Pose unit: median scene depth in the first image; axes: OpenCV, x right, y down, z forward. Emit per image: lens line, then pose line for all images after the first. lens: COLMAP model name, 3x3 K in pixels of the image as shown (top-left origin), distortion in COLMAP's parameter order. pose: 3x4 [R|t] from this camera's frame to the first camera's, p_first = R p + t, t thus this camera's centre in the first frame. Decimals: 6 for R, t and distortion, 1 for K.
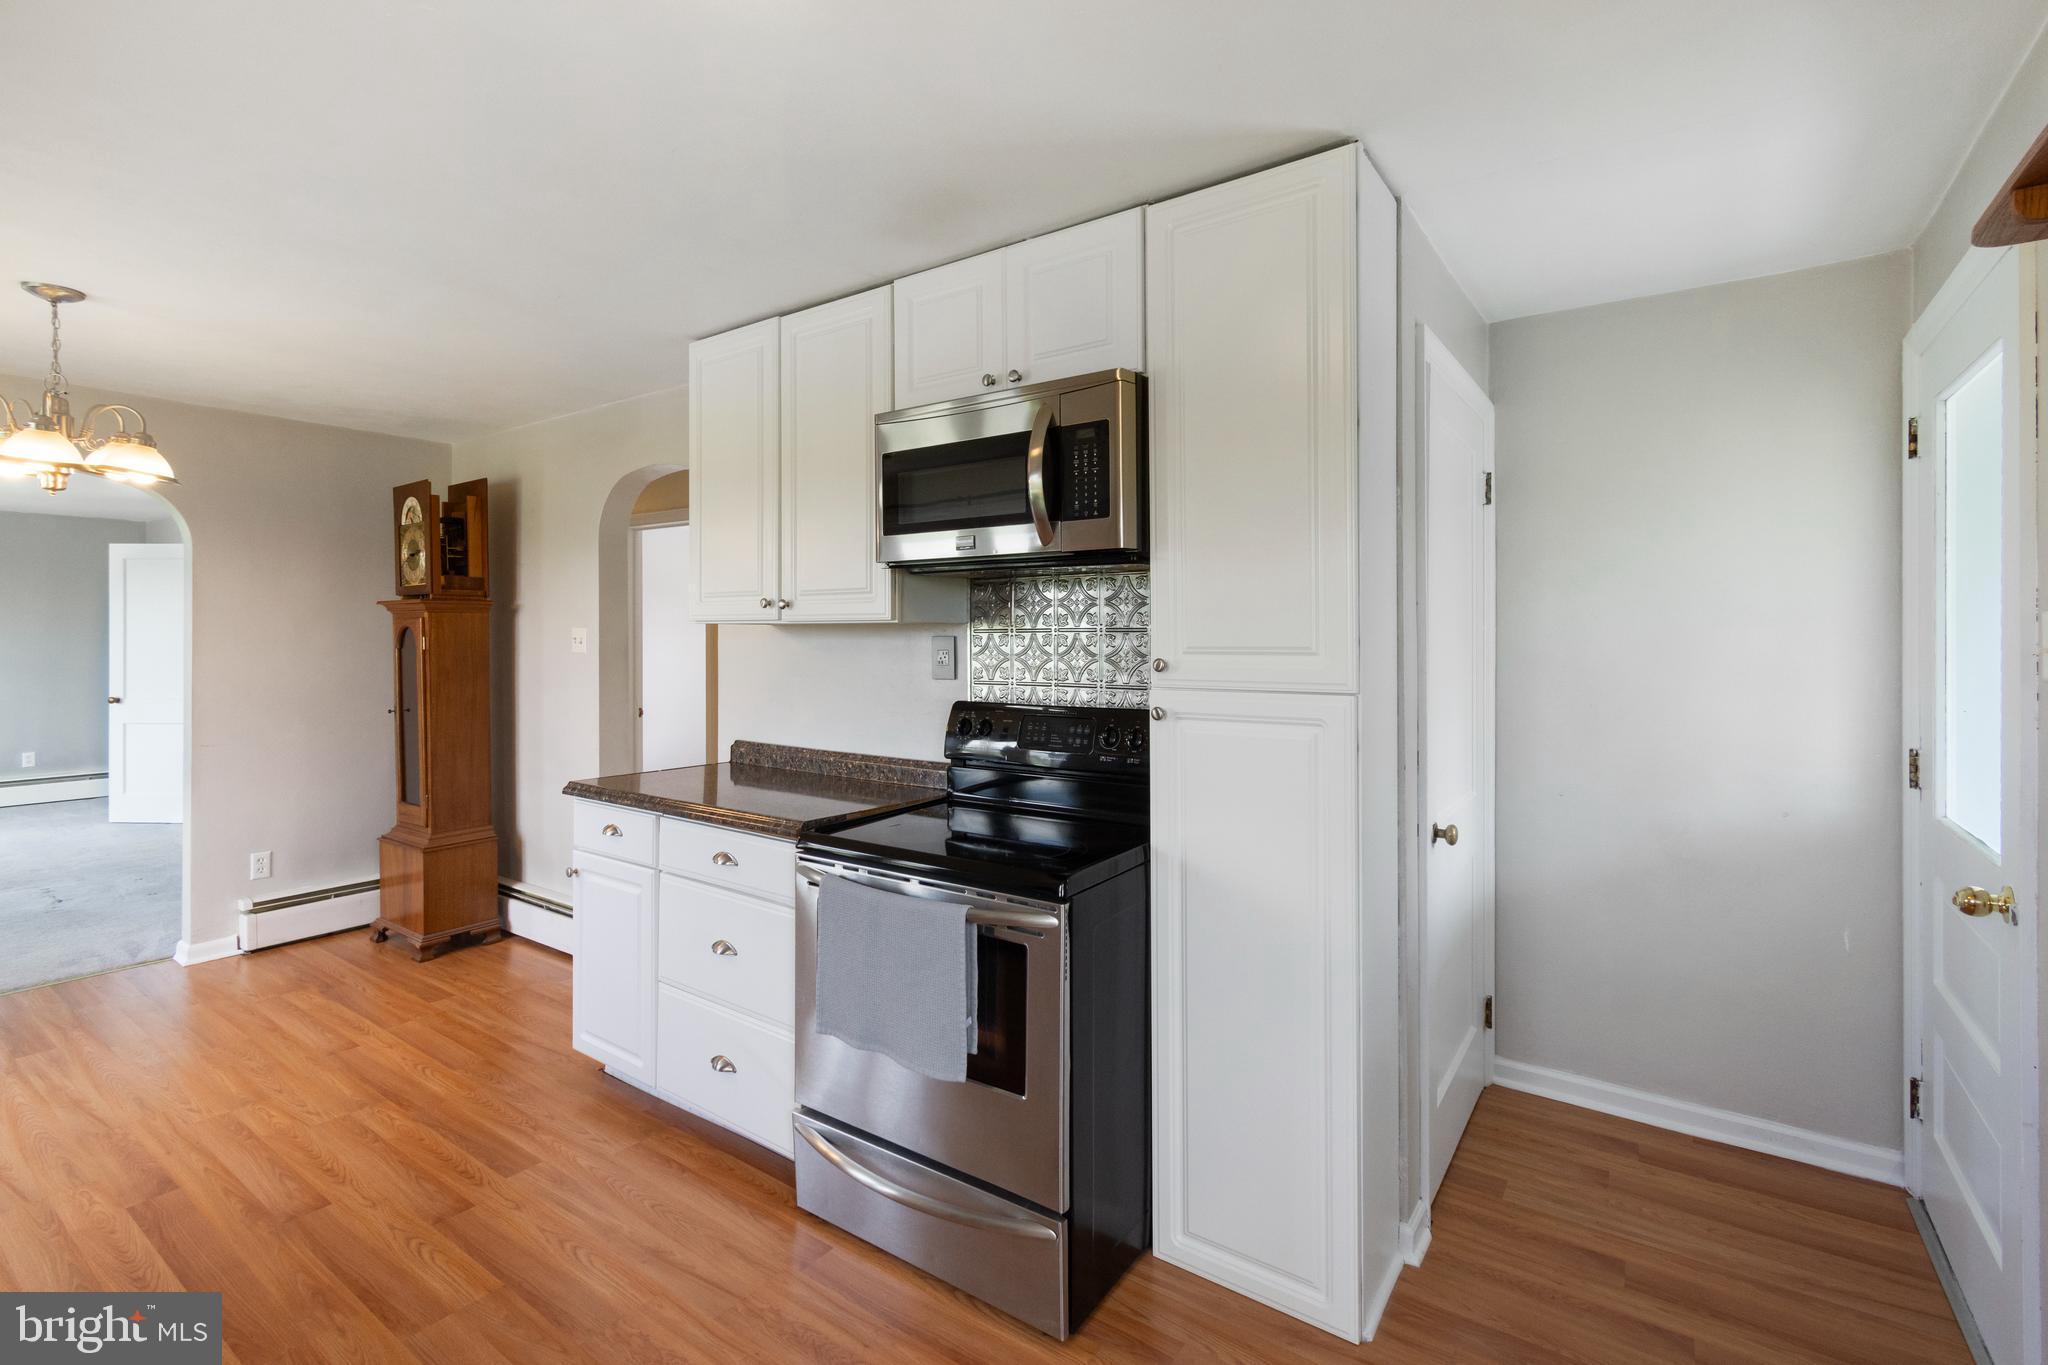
lens RADIAL K [[924.3, 0, 1040.1], [0, 924.3, 640.8], [0, 0, 1]] dist [-0.000216, -0.000864]
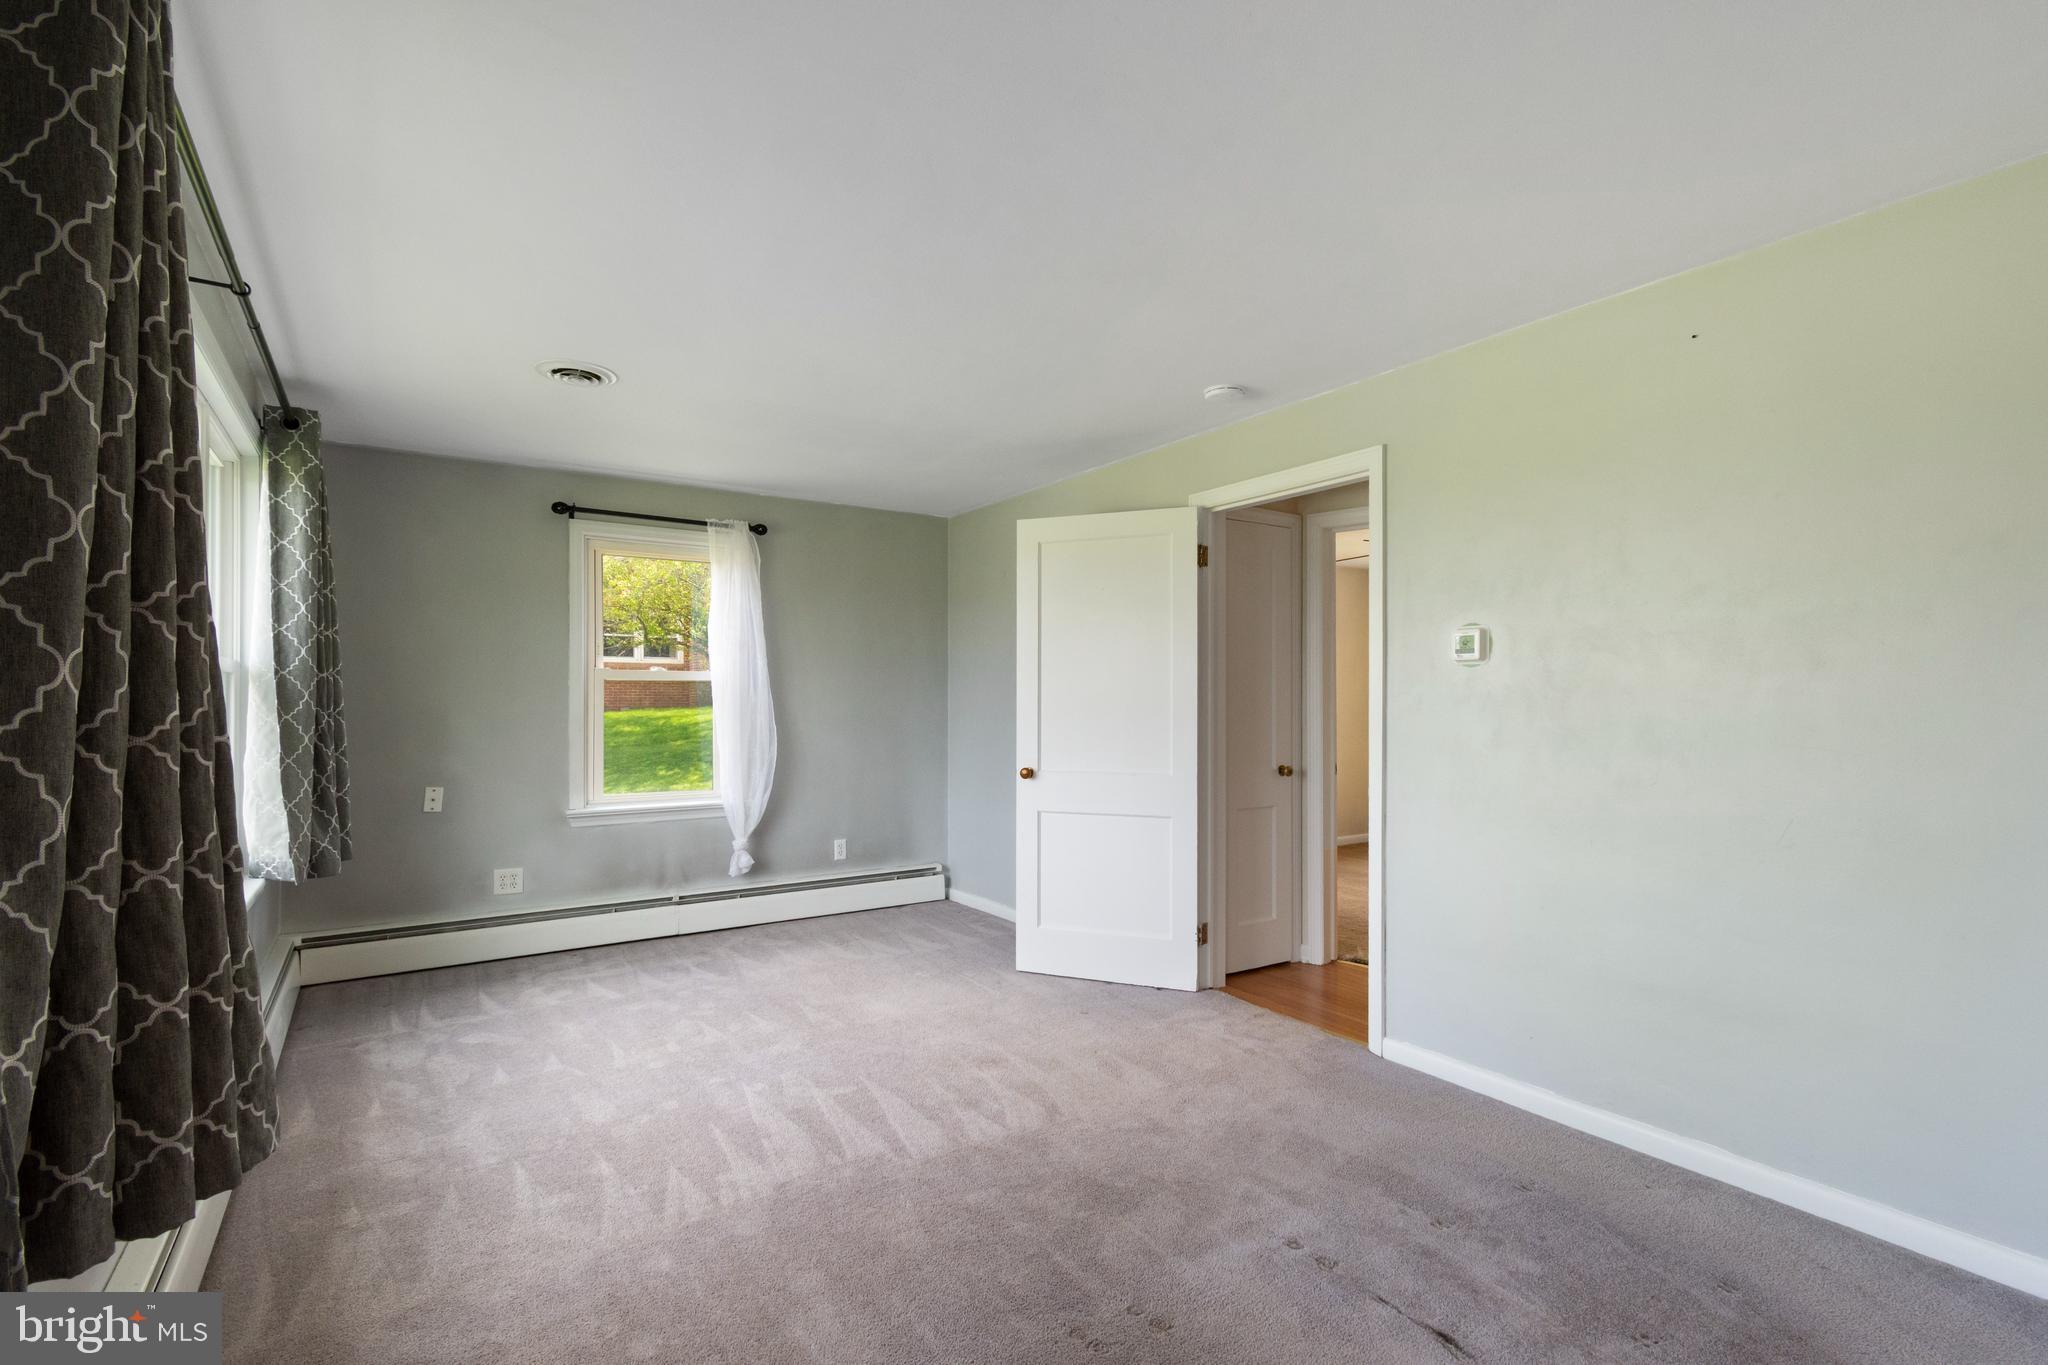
lens RADIAL K [[924.3, 0, 1032.9], [0, 924.3, 694.7], [0, 0, 1]] dist [-0.000216, -0.000864]
pose [[0.937132, -0.001303, -0.348972, -1.935430], [-0.004185, 0.999879, -0.014970, 0.053302], [0.348949, 0.015489, 0.937014, 1.042422]]
